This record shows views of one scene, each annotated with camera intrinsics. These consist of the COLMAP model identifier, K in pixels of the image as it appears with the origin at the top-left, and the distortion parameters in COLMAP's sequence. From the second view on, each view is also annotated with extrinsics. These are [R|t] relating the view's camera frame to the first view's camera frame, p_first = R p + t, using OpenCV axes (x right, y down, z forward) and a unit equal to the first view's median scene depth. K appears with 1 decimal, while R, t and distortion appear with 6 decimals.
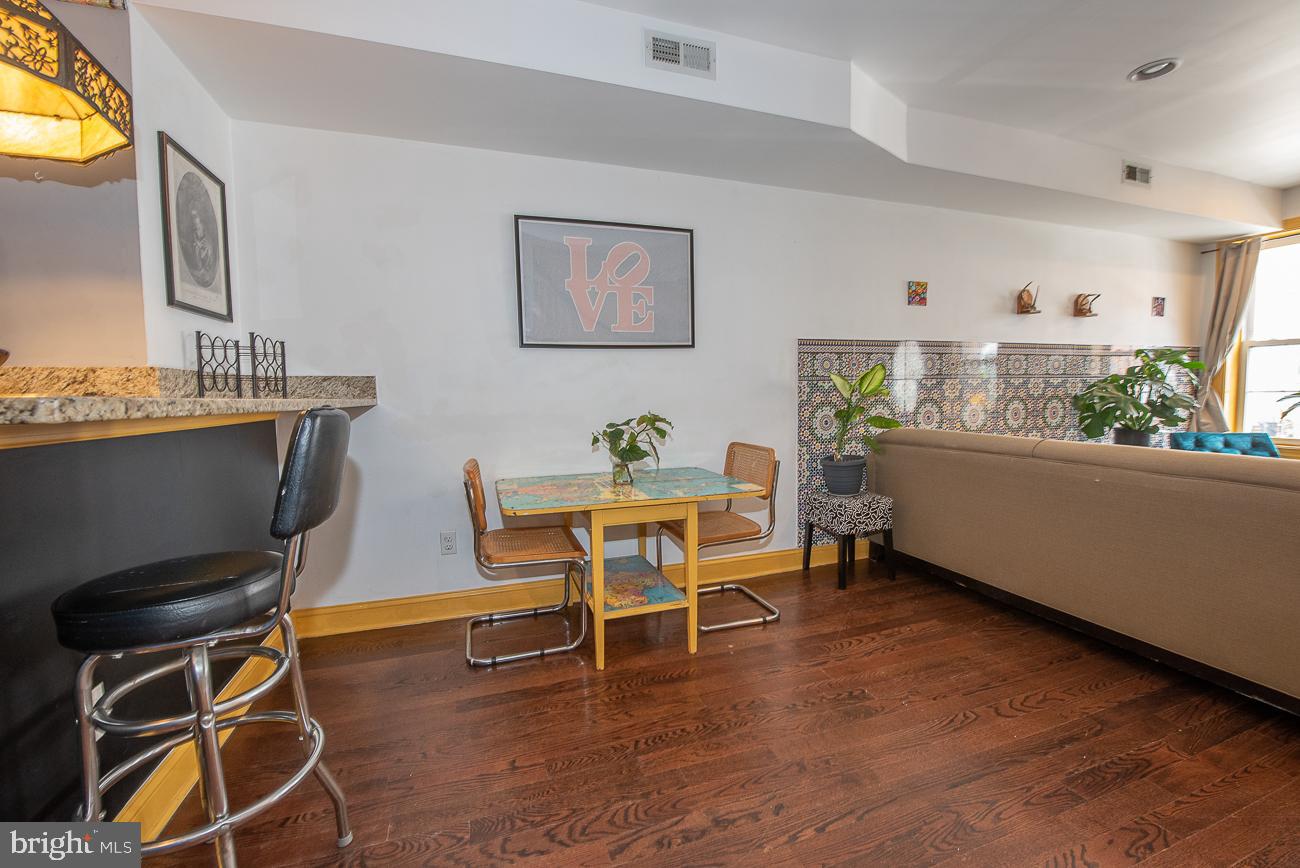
lens RADIAL K [[525.4, 0, 651.3], [0, 525.4, 435.1], [0, 0, 1]] dist [-0.015197, -0.001925]
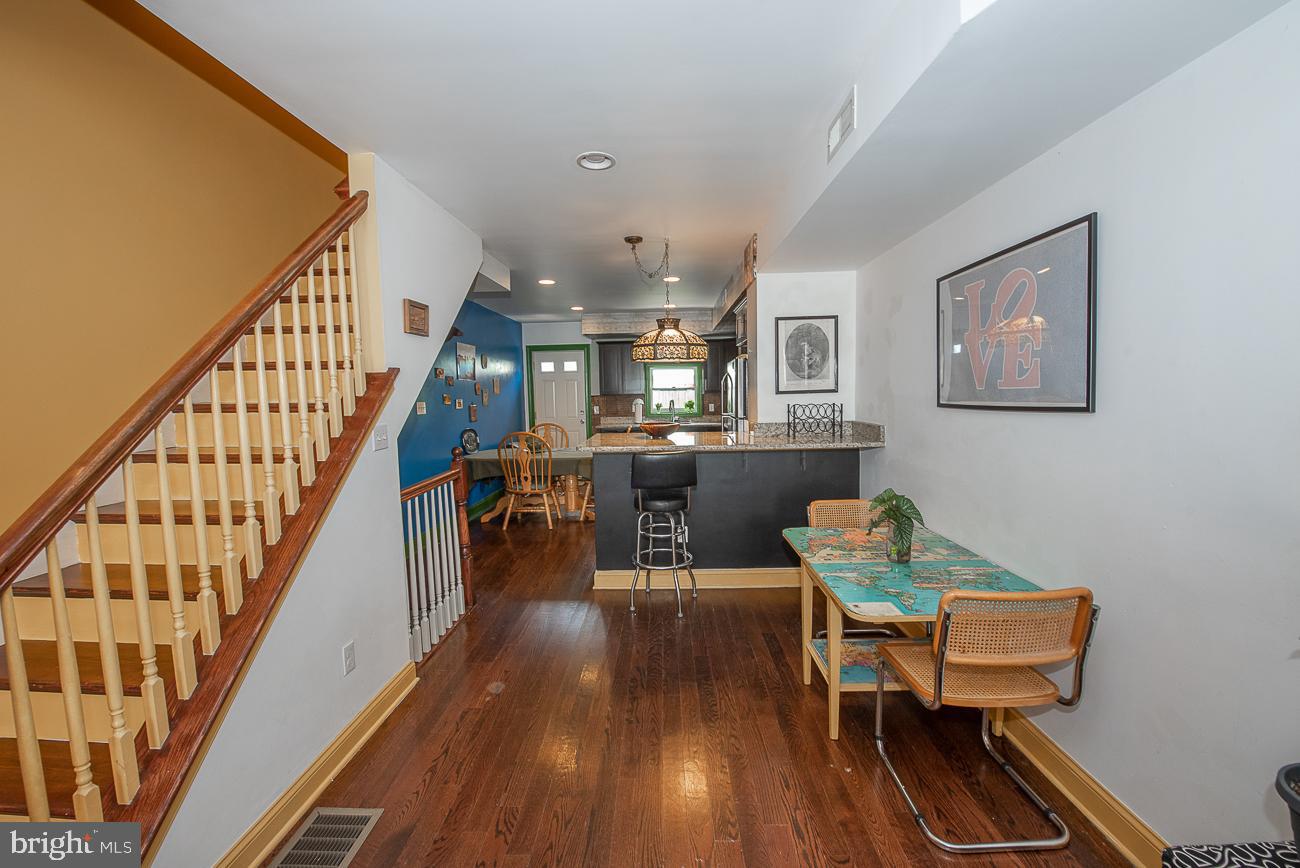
lens RADIAL K [[516.8, 0, 649.2], [0, 516.8, 436.1], [0, 0, 1]] dist [-0.016329, -0.002019]
pose [[-0.347494, 0.103895, -0.931909, 0.856050], [-0.042306, 0.991094, 0.126268, -0.207282], [0.936727, 0.083303, -0.340004, 0.792677]]
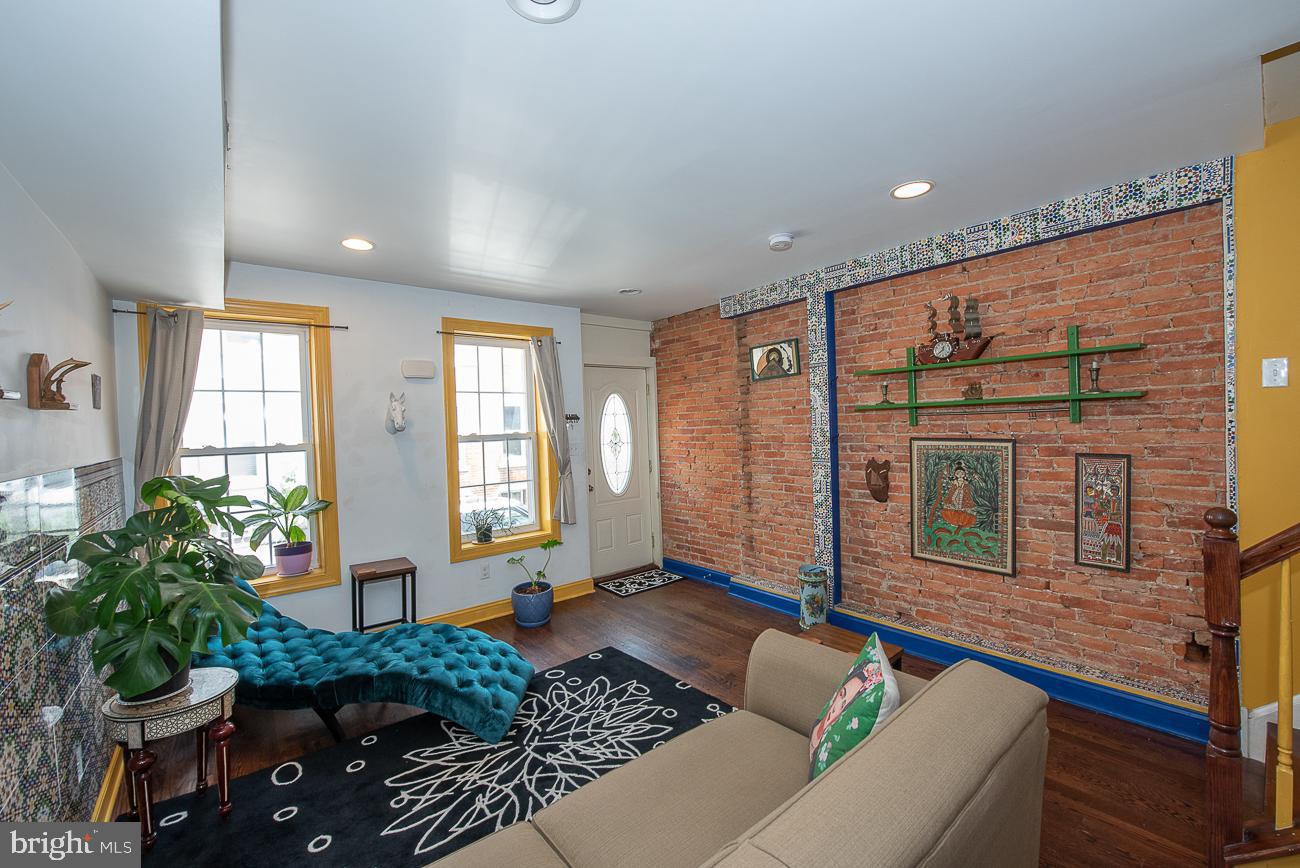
lens RADIAL K [[516.8, 0, 646.9], [0, 516.8, 439.6], [0, 0, 1]] dist [-0.016329, -0.002019]
pose [[-0.344706, 0.003157, 0.938705, 0.424336], [0.105924, 0.993738, 0.035554, -0.242143], [-0.932715, 0.111687, -0.342882, 1.004436]]
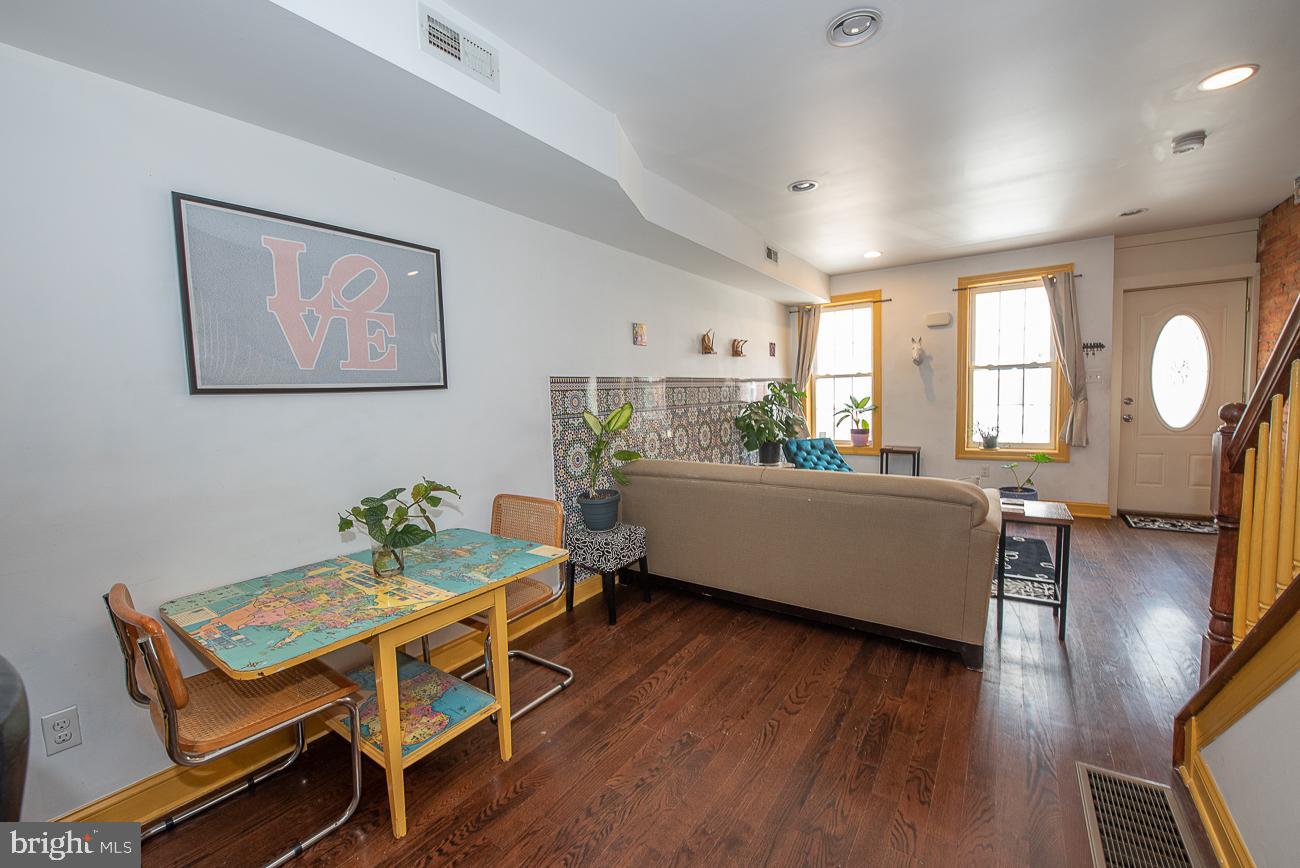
lens RADIAL K [[516.8, 0, 651.1], [0, 516.8, 434.2], [0, 0, 1]] dist [-0.016329, -0.002019]
pose [[0.802665, -0.054236, 0.593960, -0.164546], [0.061795, 0.998060, 0.007627, -0.085146], [-0.593221, 0.030582, 0.804459, 0.145869]]
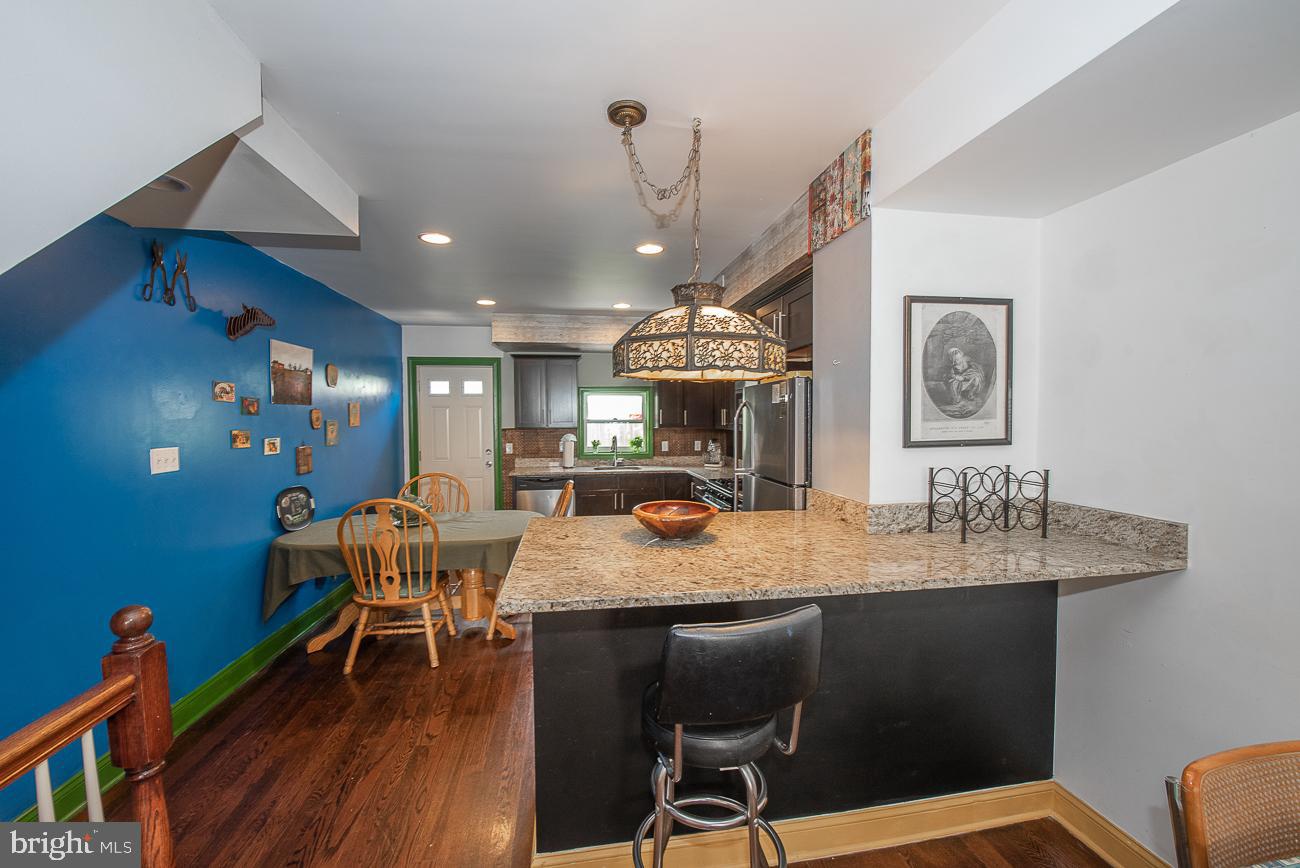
lens RADIAL K [[516.8, 0, 648.4], [0, 516.8, 430.8], [0, 0, 1]] dist [-0.016329, -0.002019]
pose [[-0.170845, 0.043972, -0.984316, 0.169532], [-0.063657, 0.996424, 0.055561, -0.197253], [0.983239, 0.072151, -0.167435, 0.399596]]
